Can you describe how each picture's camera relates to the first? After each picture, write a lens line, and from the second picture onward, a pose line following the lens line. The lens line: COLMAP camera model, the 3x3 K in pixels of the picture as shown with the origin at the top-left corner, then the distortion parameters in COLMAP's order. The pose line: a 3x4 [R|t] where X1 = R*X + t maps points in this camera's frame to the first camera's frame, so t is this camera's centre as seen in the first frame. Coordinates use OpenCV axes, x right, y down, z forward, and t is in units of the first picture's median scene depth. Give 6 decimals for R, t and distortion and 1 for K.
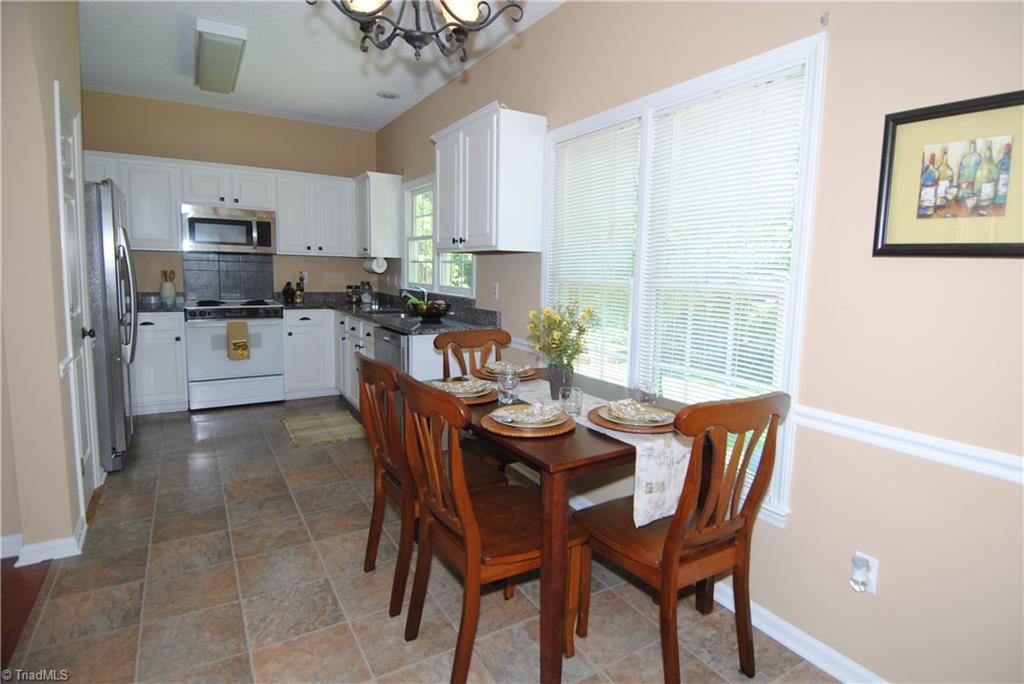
lens RADIAL K [[532.3, 0, 518.8], [0, 532.3, 325.7], [0, 0, 1]] dist [0.041627, -0.045381]
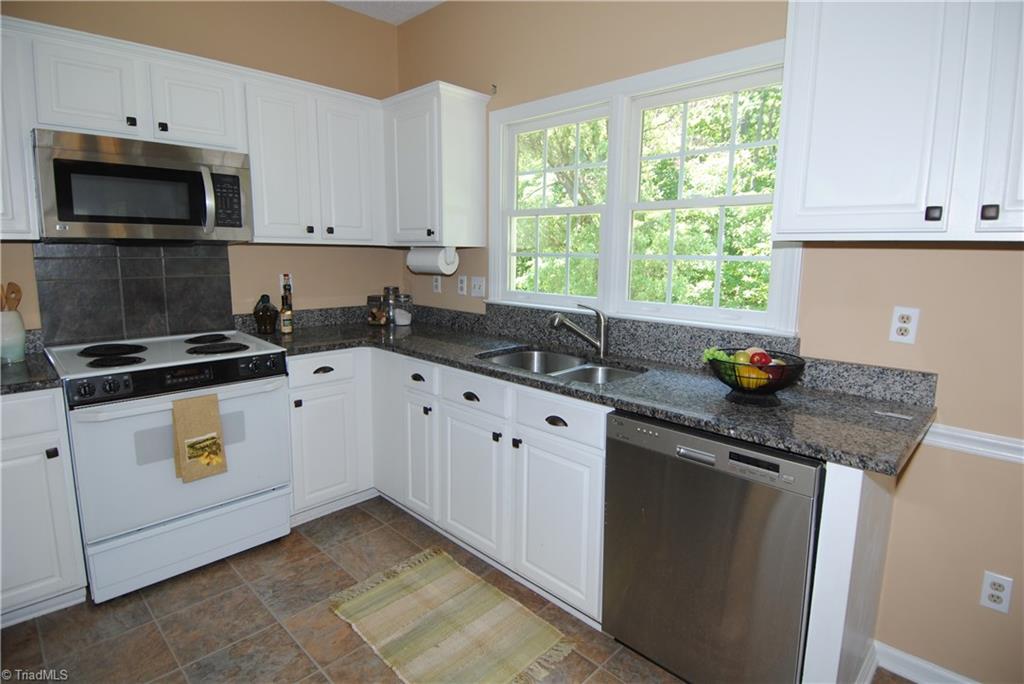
lens RADIAL K [[532.3, 0, 518.8], [0, 532.3, 325.7], [0, 0, 1]] dist [0.041627, -0.045381]
pose [[0.968032, -0.046674, 0.246444, -0.344707], [0.037243, 0.998390, 0.042794, -0.069708], [-0.248045, -0.032248, 0.968212, 0.464528]]
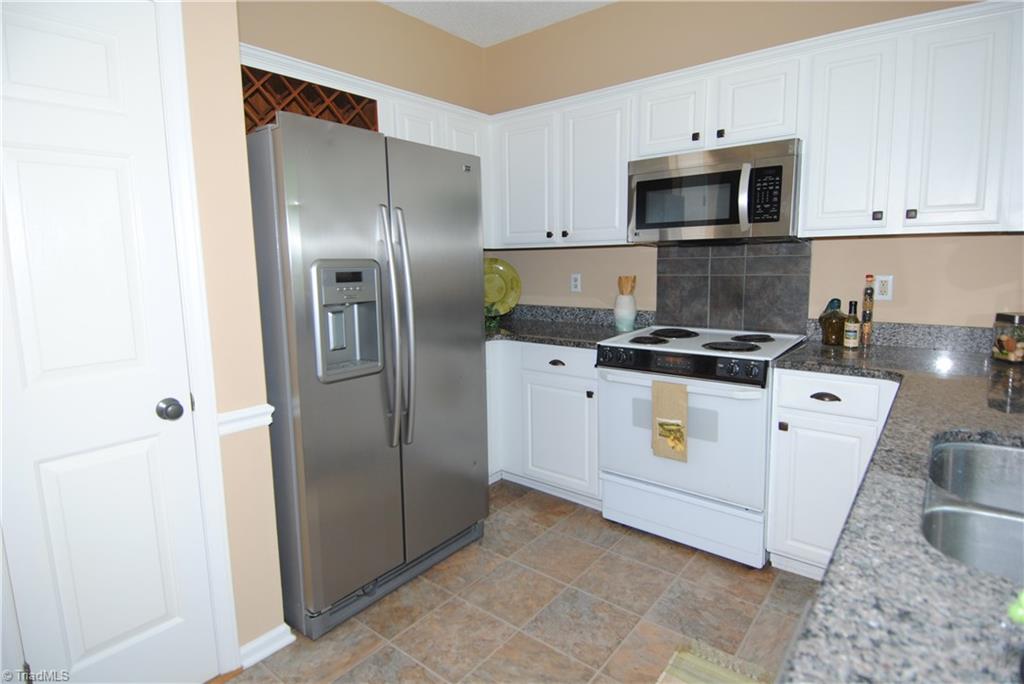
lens RADIAL K [[532.3, 0, 518.8], [0, 532.3, 325.7], [0, 0, 1]] dist [0.041627, -0.045381]
pose [[0.347923, 0.087898, -0.933393, -0.113191], [-0.077014, 0.994910, 0.064984, -0.073441], [0.934354, 0.049275, 0.352922, 0.647521]]
